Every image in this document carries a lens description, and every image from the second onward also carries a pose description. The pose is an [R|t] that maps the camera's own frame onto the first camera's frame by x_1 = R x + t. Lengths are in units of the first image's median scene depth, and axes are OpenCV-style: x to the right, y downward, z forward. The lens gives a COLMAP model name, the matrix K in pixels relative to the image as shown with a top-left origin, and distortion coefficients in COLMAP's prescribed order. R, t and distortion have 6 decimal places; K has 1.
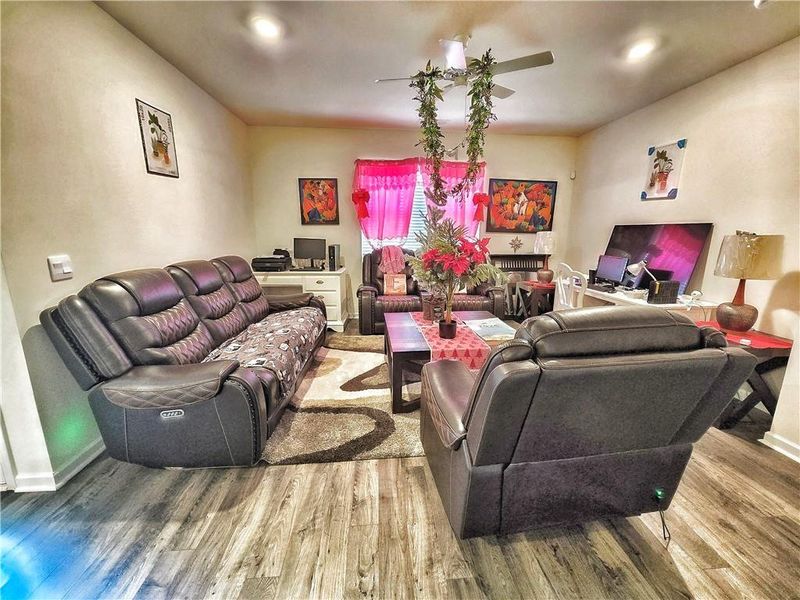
lens RADIAL K [[329.8, 0, 399.8], [0, 329.8, 300.5], [0, 0, 1]] dist [-0.000537, -0.000114]
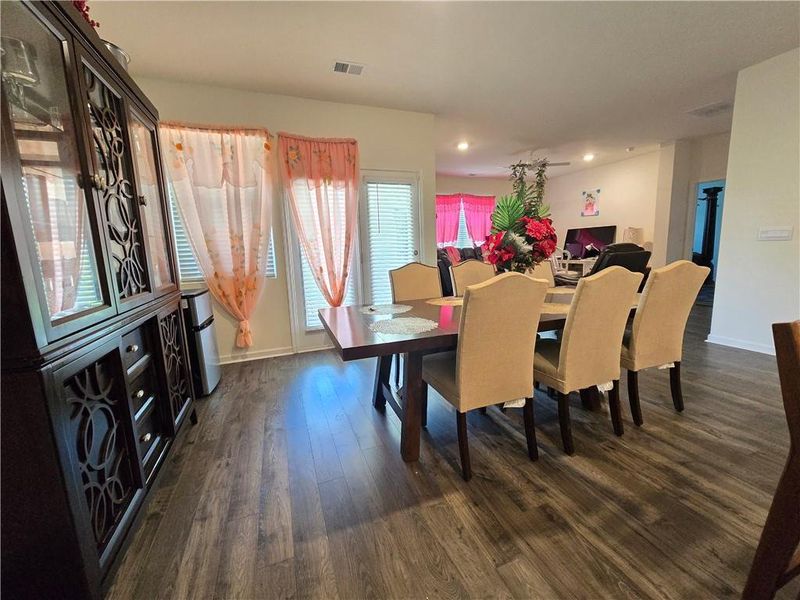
lens RADIAL K [[329.8, 0, 400.3], [0, 329.8, 298.0], [0, 0, 1]] dist [-0.000537, -0.000114]
pose [[0.960609, -0.080559, 0.265970, -0.959582], [0.097928, 0.993798, -0.052682, 0.203392], [-0.260077, 0.076653, 0.962541, -0.657832]]
